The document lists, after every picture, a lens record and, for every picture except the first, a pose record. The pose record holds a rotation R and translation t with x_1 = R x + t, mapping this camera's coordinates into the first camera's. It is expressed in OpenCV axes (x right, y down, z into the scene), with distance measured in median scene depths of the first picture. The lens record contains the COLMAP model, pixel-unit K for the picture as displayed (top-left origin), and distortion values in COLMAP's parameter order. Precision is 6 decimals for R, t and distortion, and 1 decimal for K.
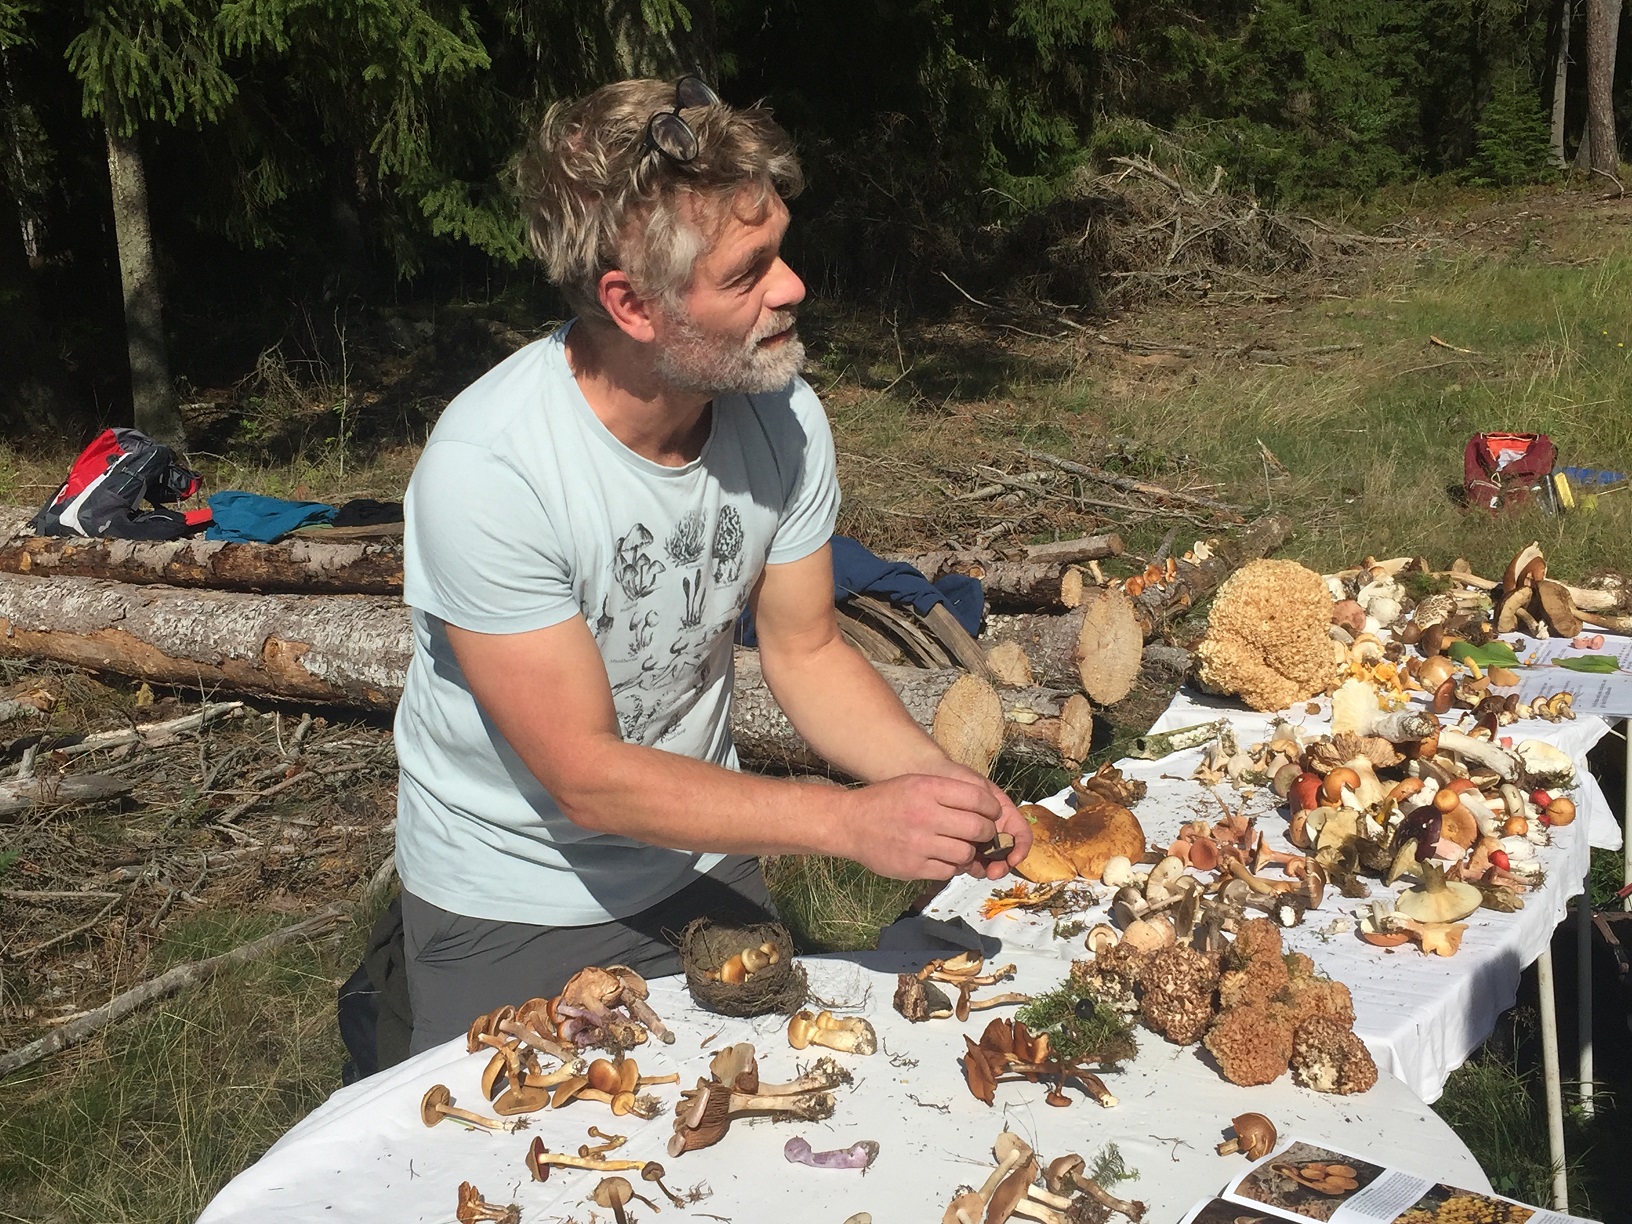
lens RADIAL K [[1885.7, 0, 866.4], [0, 1885.7, 611.4], [0, 0, 1]] dist [-0.003279, 0.000000]
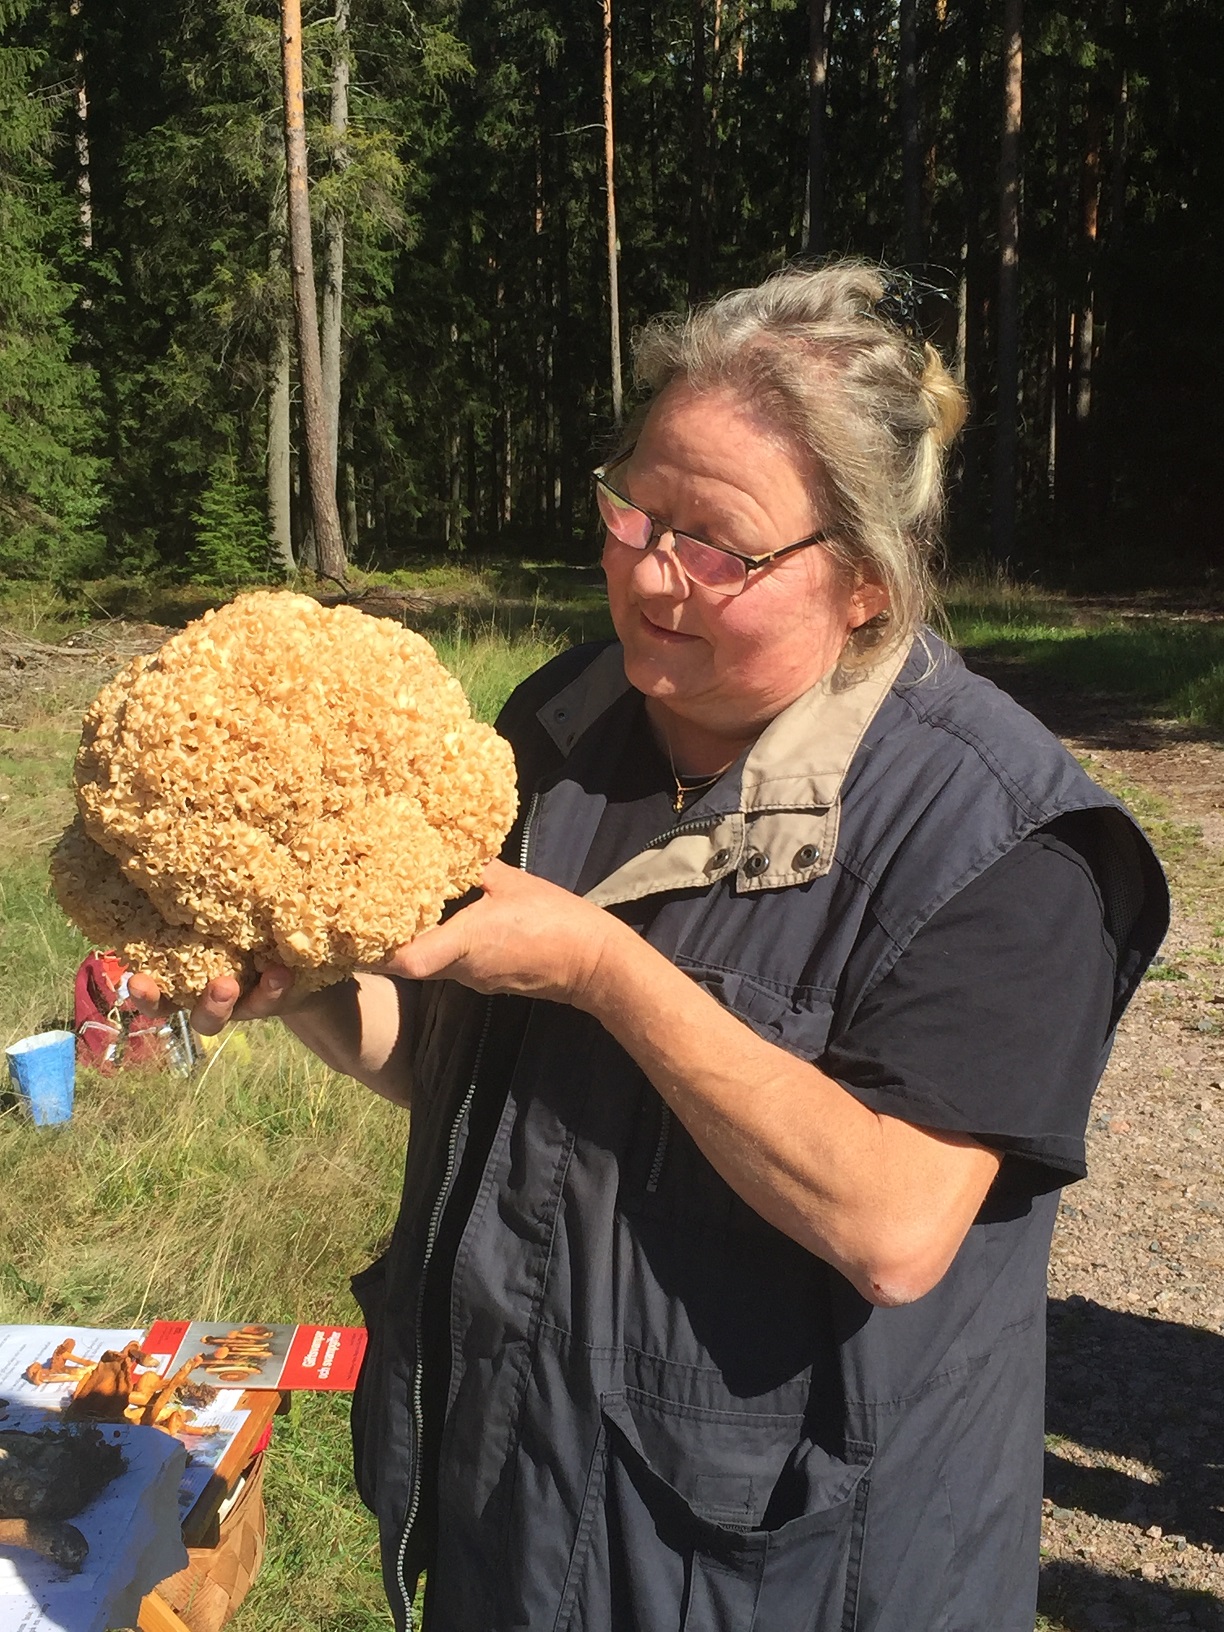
lens RADIAL K [[2203.2, 0, 615.2], [0, 2203.2, 818.4], [0, 0, 1]] dist [0.074320, 0.000000]
pose [[0.884510, -0.017400, 0.466197, 0.097145], [0.069227, 0.993136, -0.094277, -0.048063], [-0.461357, 0.115663, 0.879643, 0.131371]]
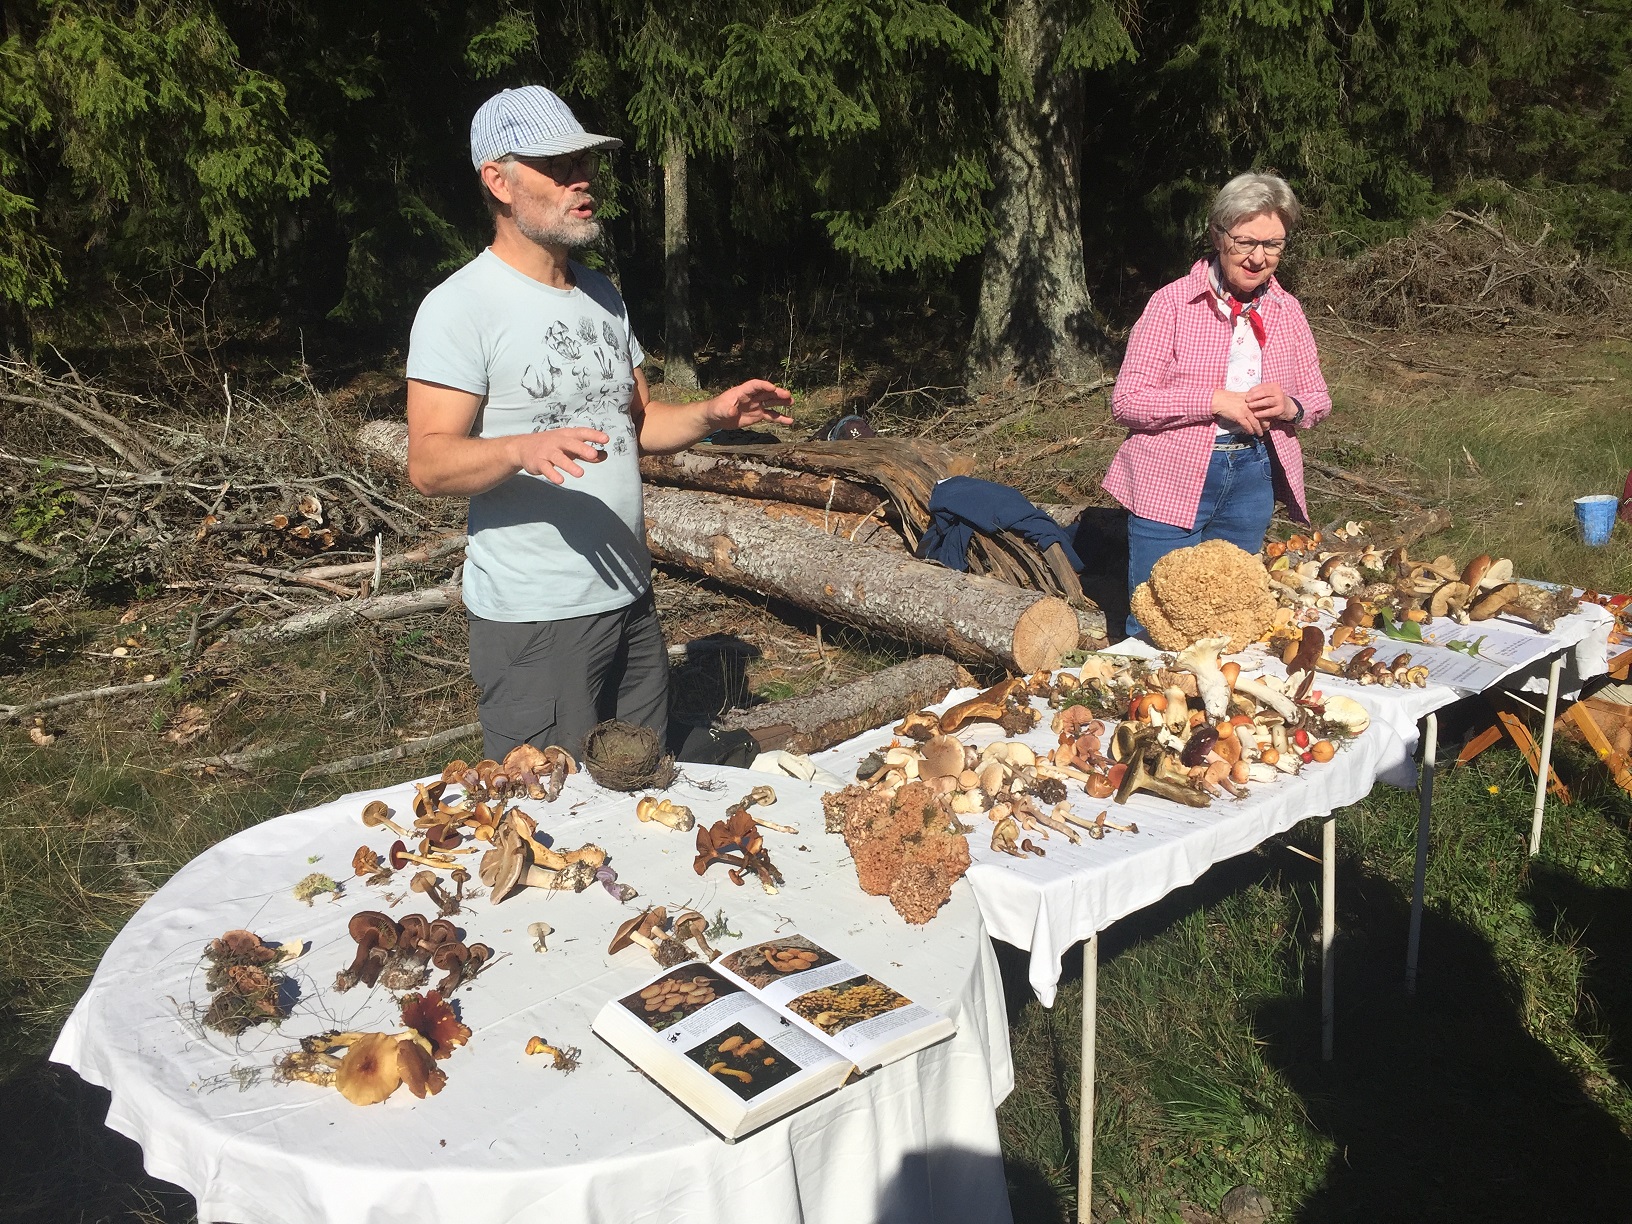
lens RADIAL K [[1355.0, 0, 870.3], [0, 1355.0, 607.0], [0, 0, 1]] dist [0.091907, -0.133395]
pose [[0.957902, 0.128881, -0.256540, 0.080170], [-0.113507, 0.990783, 0.073925, -0.007740], [0.263703, -0.041694, 0.963703, 0.000821]]
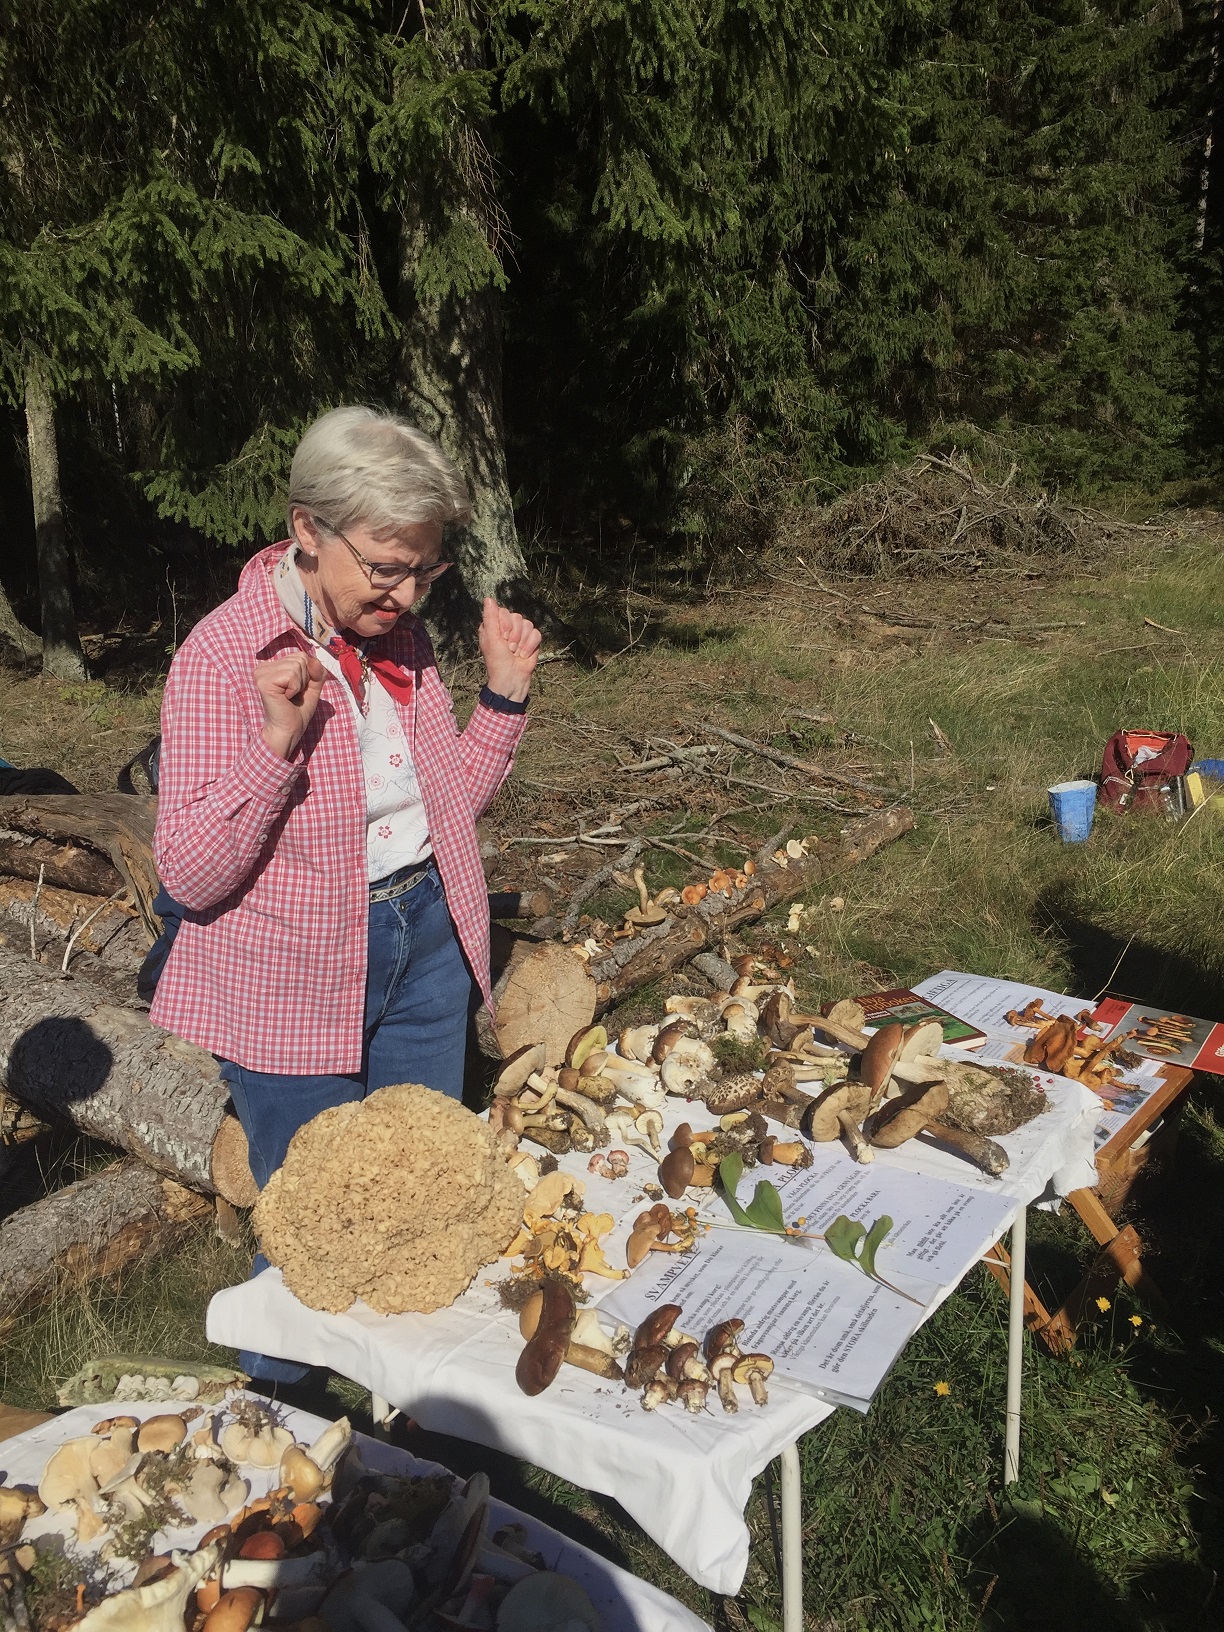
lens RADIAL K [[1355.0, 0, 602.9], [0, 1355.0, 823.5], [0, 0, 1]] dist [0.091907, -0.133395]
pose [[0.991283, 0.060388, -0.117098, 0.117880], [-0.056315, 0.997698, 0.037792, -0.050859], [0.119111, -0.030868, 0.992401, 0.170157]]
